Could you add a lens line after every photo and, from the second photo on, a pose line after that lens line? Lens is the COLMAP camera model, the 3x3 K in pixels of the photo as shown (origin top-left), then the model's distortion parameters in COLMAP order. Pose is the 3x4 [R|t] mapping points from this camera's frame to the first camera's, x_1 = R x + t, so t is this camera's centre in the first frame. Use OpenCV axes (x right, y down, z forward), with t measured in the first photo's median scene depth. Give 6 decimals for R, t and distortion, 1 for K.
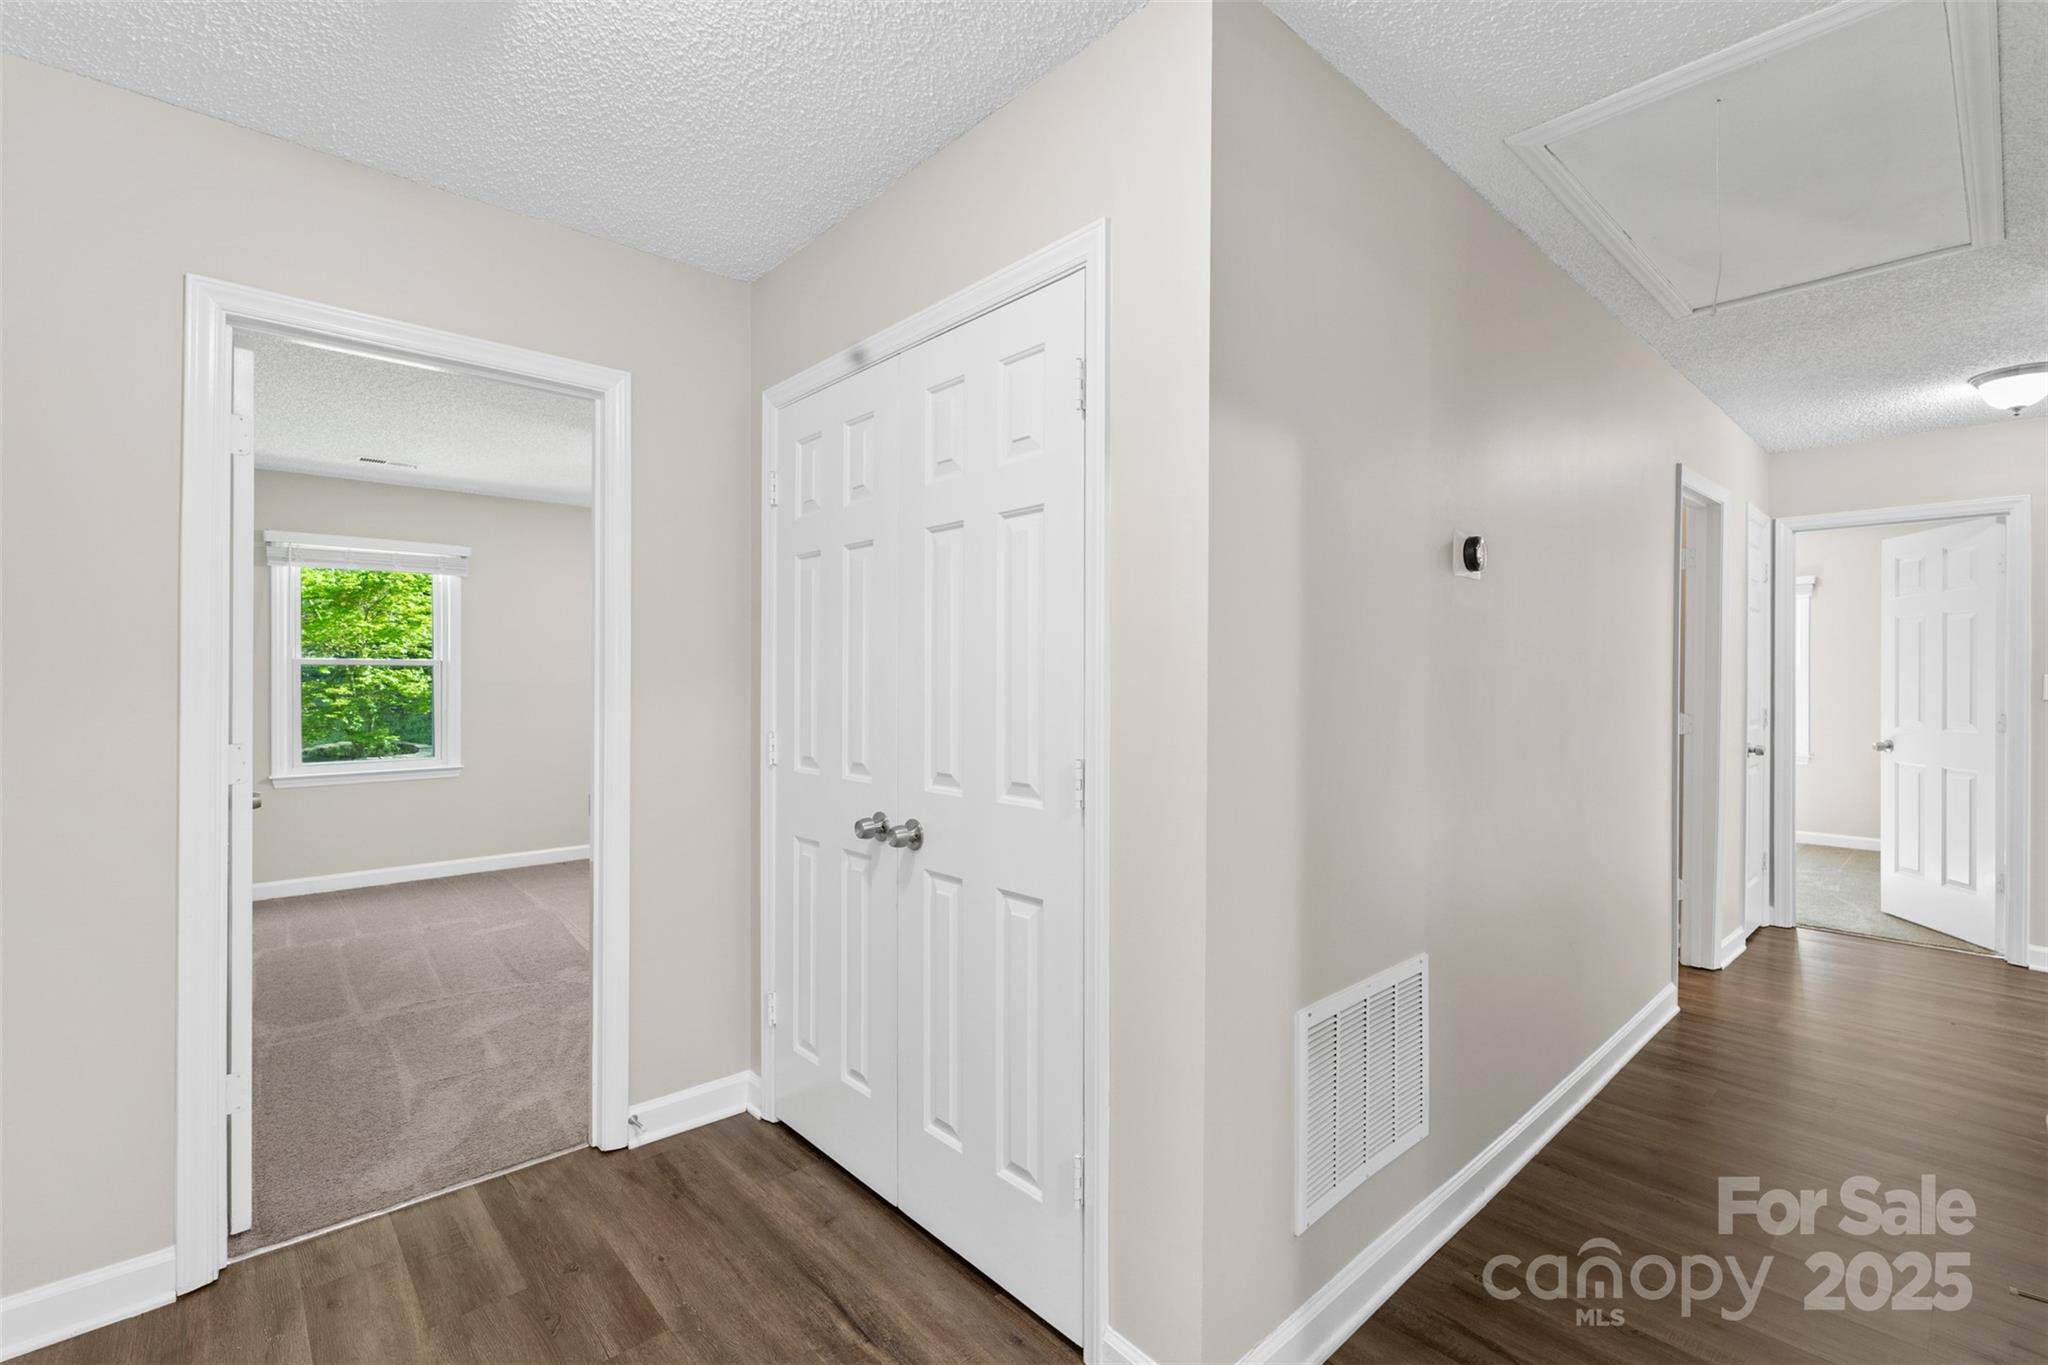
lens RADIAL K [[909.2, 0, 1023.8], [0, 909.2, 676.6], [0, 0, 1]] dist [-0.003203, 0.001510]
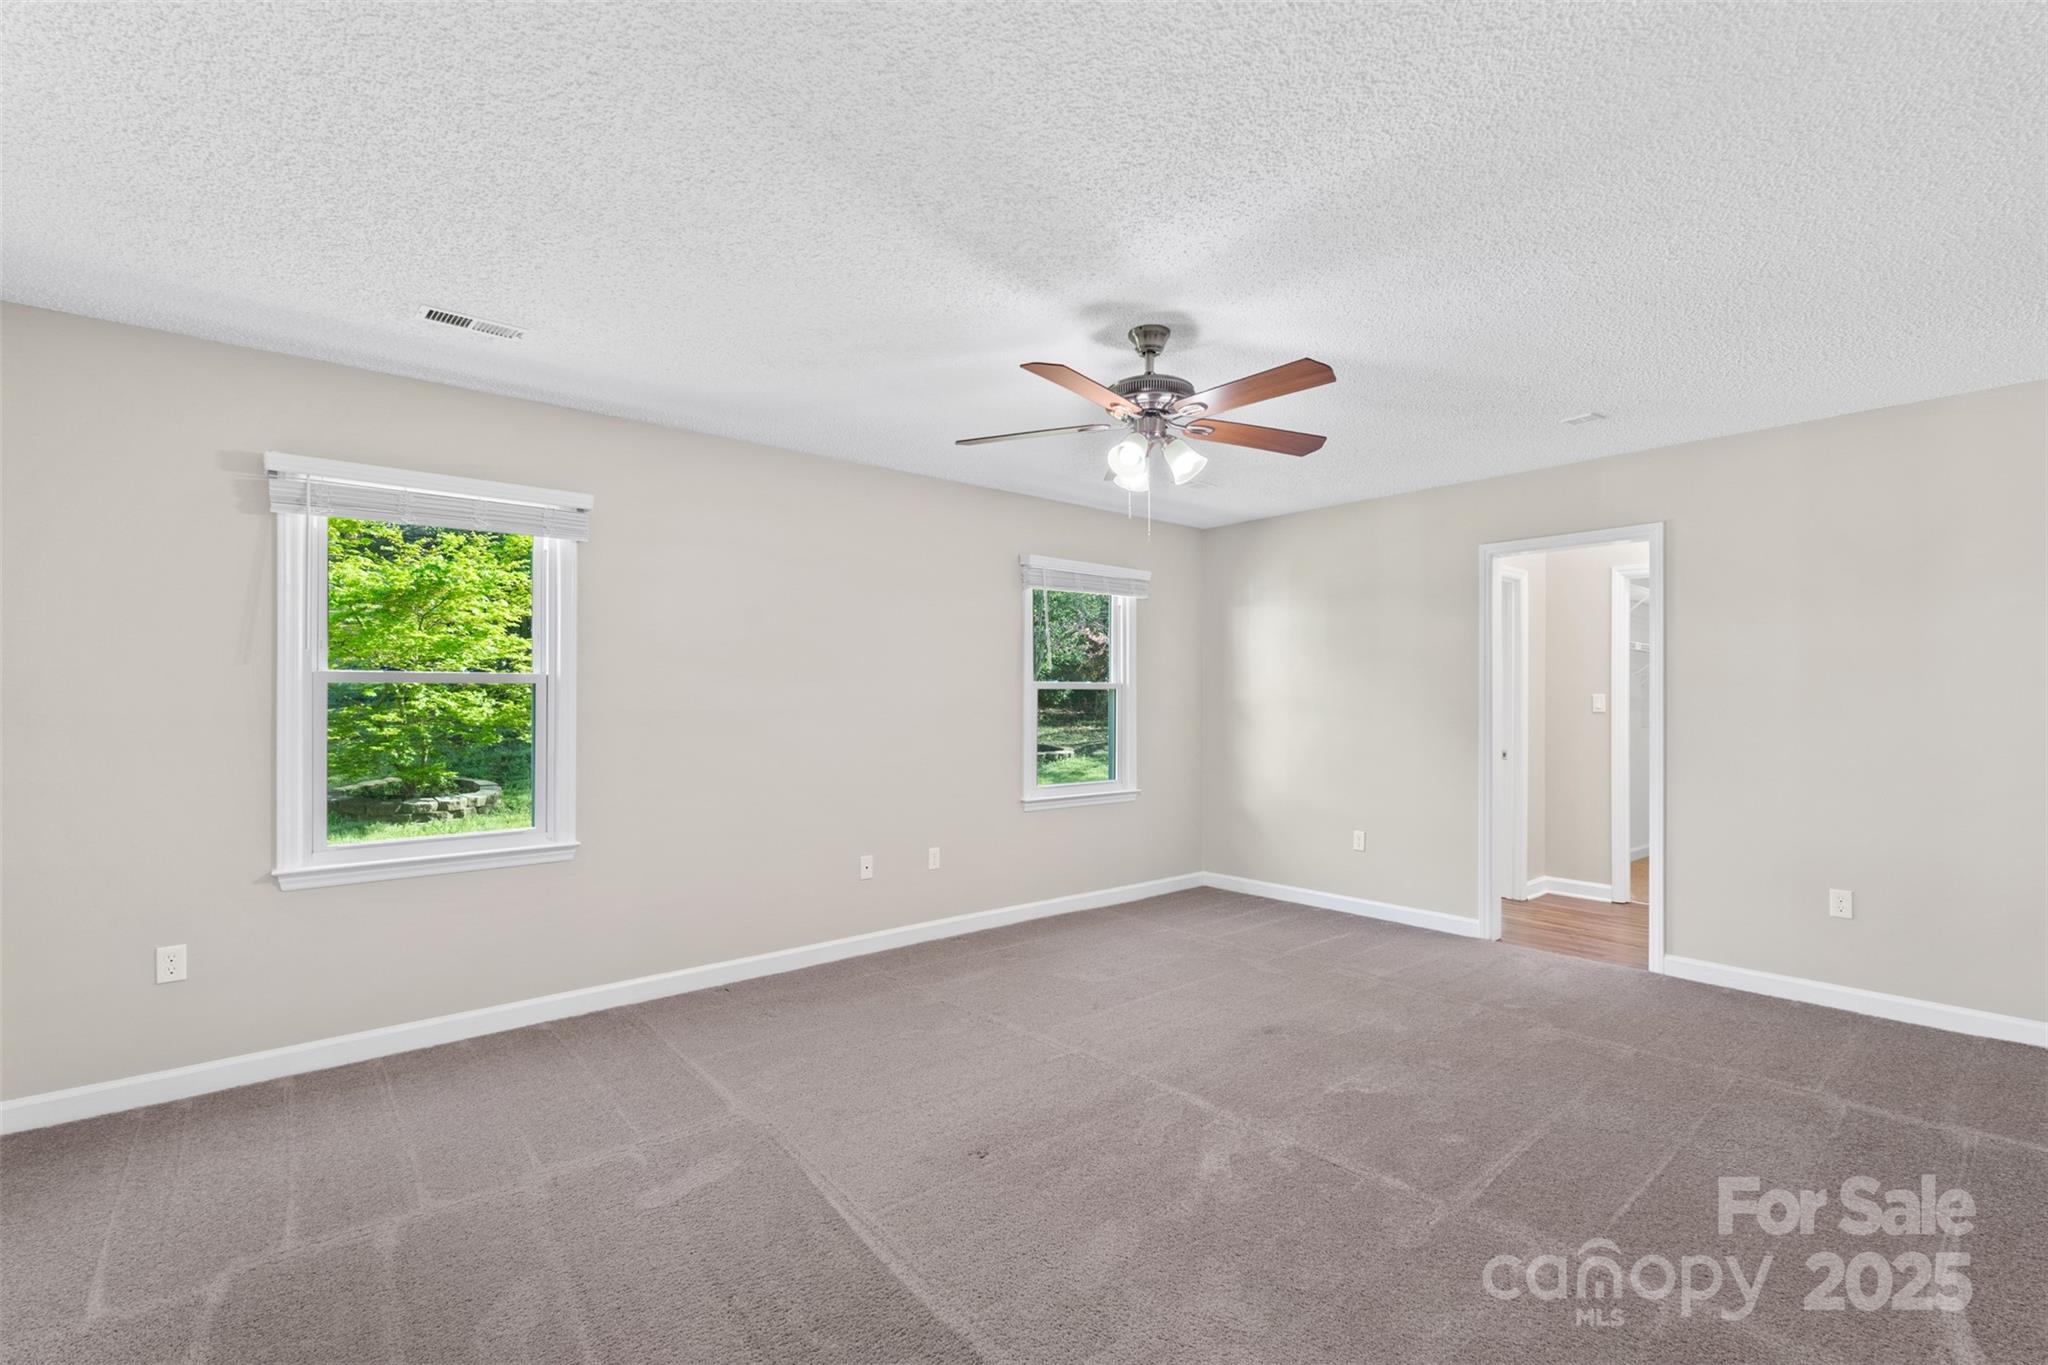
lens RADIAL K [[909.2, 0, 1018.6], [0, 909.2, 687.9], [0, 0, 1]] dist [-0.003203, 0.001510]
pose [[0.999260, -0.003728, -0.038281, -0.156207], [0.003321, 0.999937, -0.010697, -0.000509], [0.038318, 0.010562, 0.999210, 0.206490]]
